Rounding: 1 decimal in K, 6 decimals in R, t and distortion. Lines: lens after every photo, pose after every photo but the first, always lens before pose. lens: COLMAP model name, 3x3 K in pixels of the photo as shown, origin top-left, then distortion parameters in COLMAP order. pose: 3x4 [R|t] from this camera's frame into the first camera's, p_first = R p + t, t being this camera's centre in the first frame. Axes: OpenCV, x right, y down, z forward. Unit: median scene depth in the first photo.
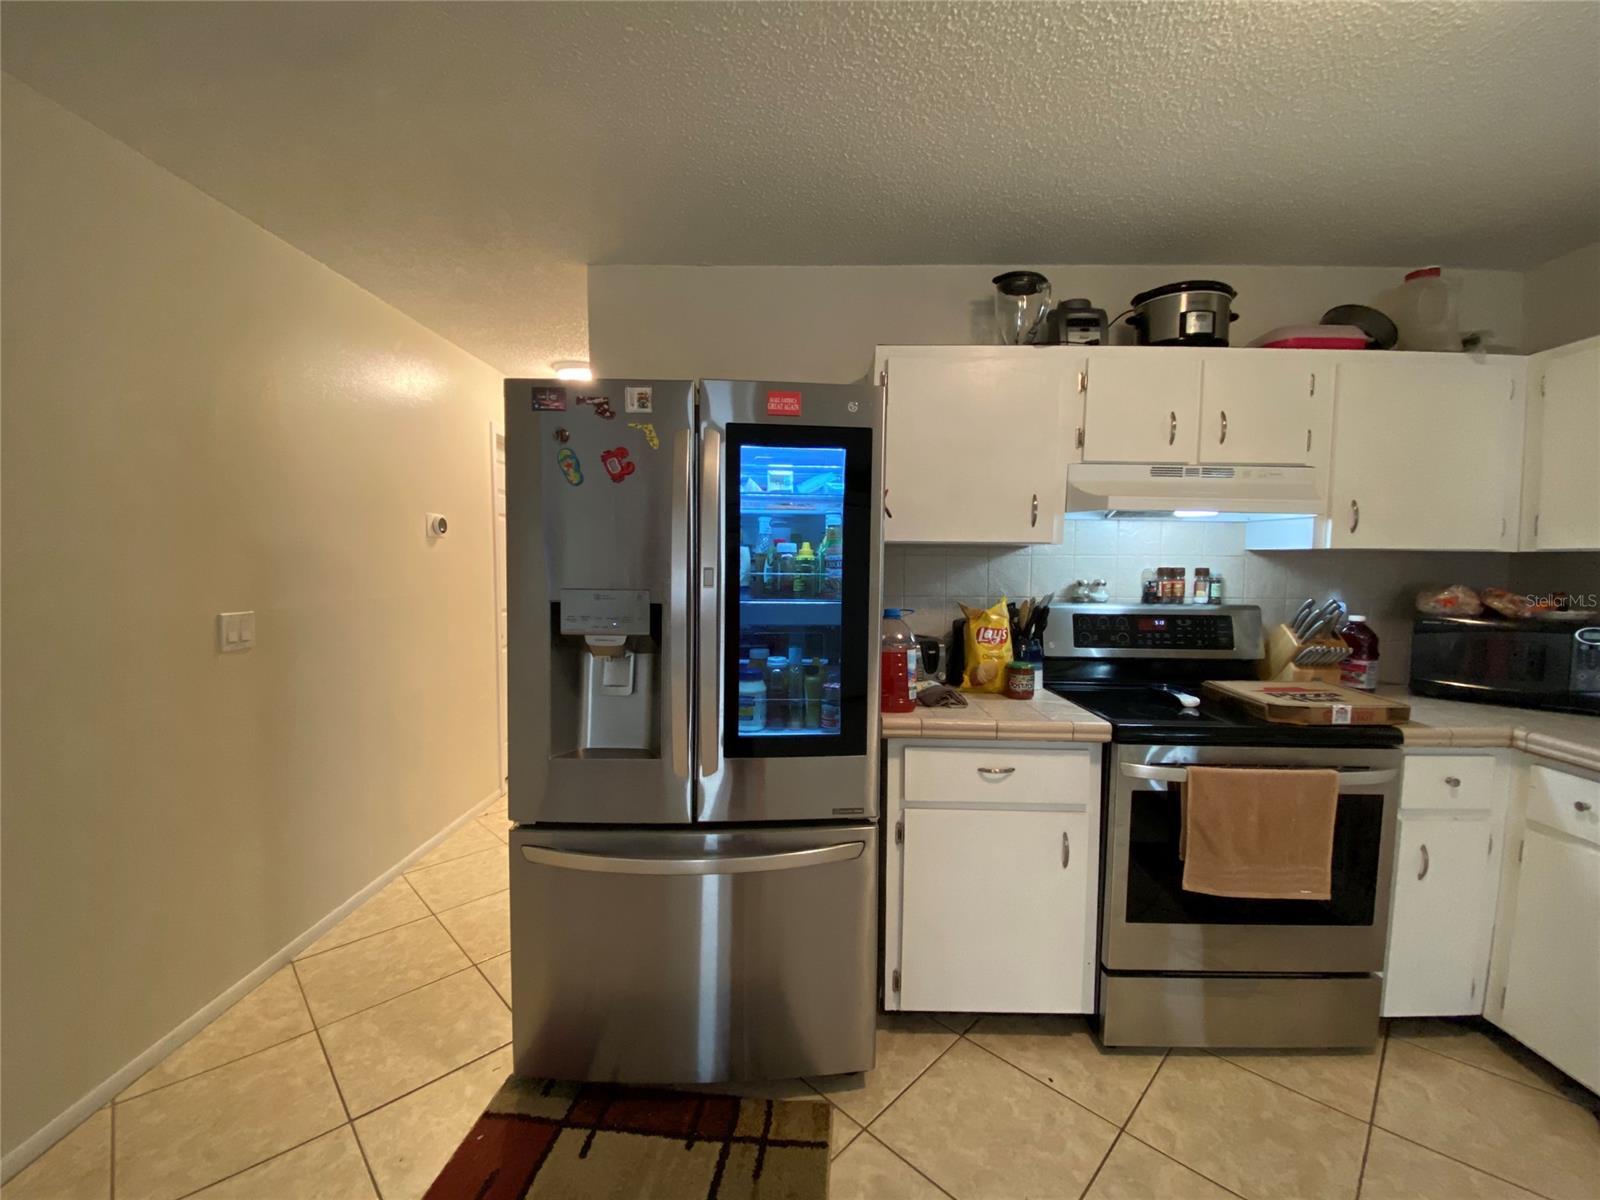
lens RADIAL K [[639.0, 0, 801.6], [0, 639.0, 598.2], [0, 0, 1]] dist [0.042051, -0.030829]
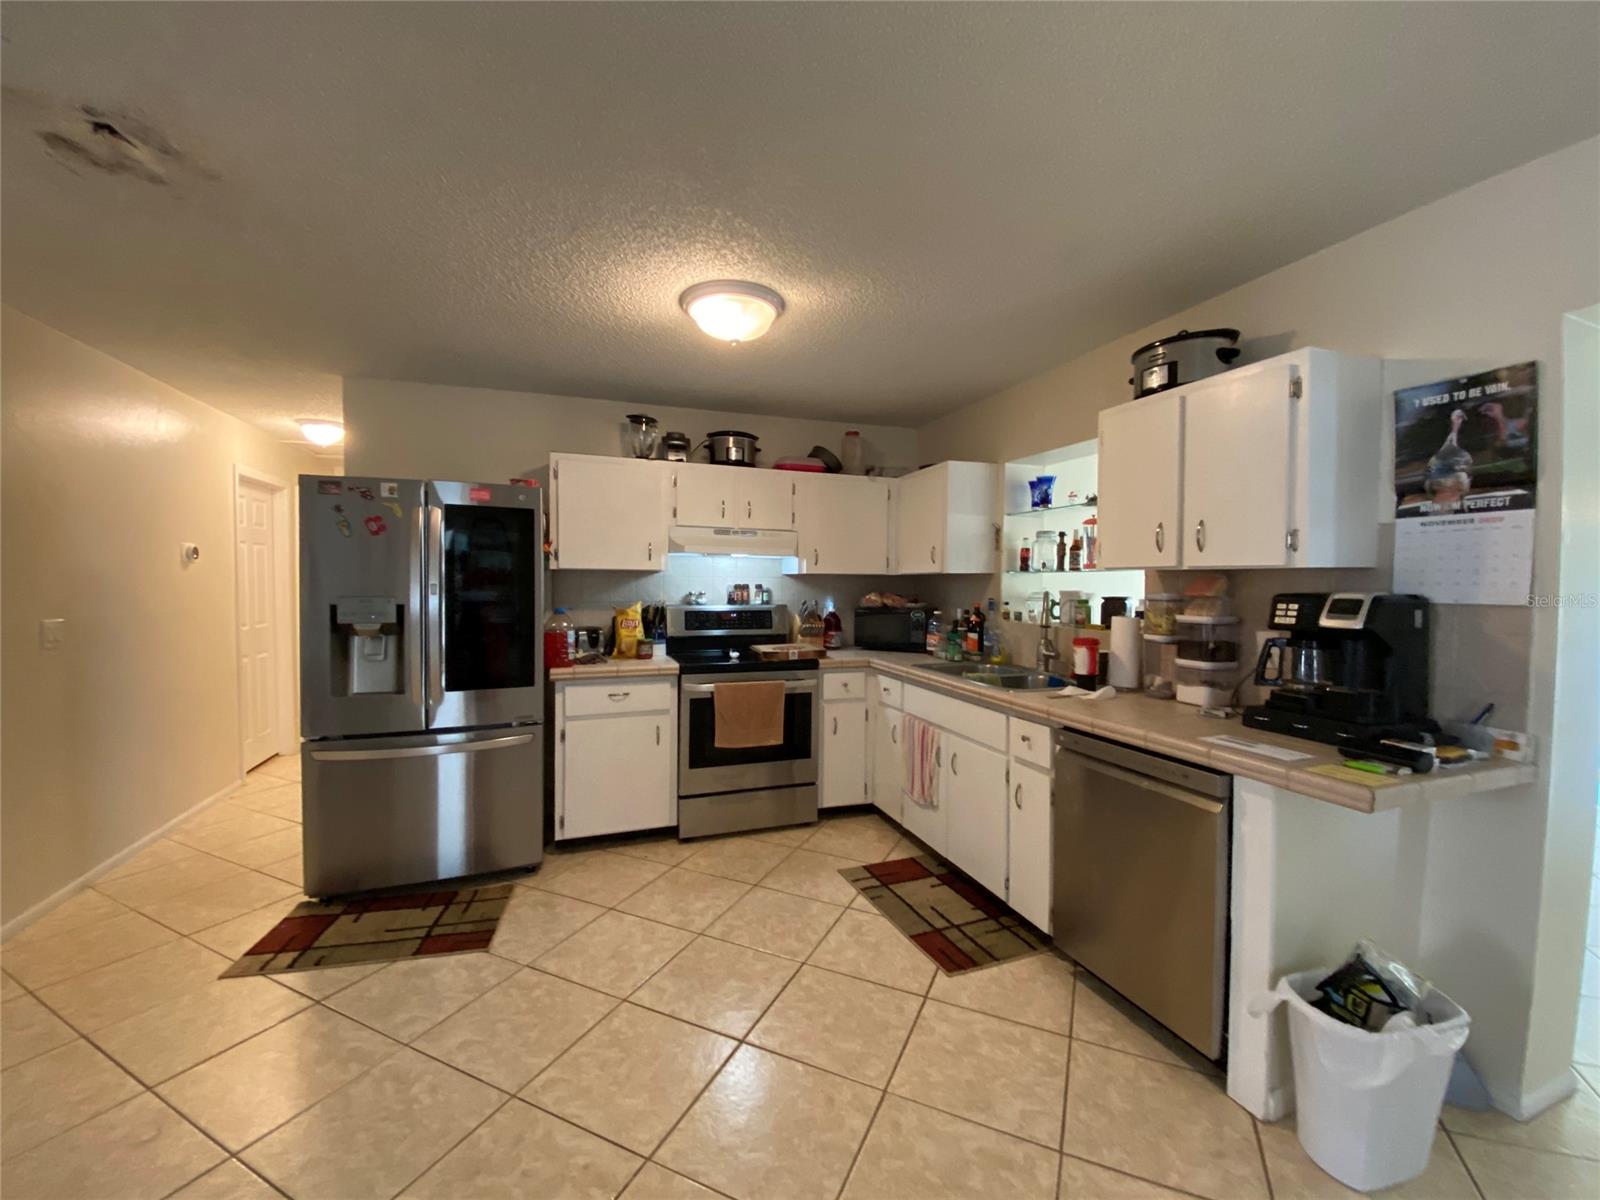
lens RADIAL K [[639.0, 0, 801.6], [0, 639.0, 598.2], [0, 0, 1]] dist [0.042051, -0.030829]
pose [[0.941758, -0.013065, 0.336036, 0.163930], [0.023599, 0.999349, -0.027282, 0.049604], [-0.335461, 0.033623, 0.941454, -0.803727]]
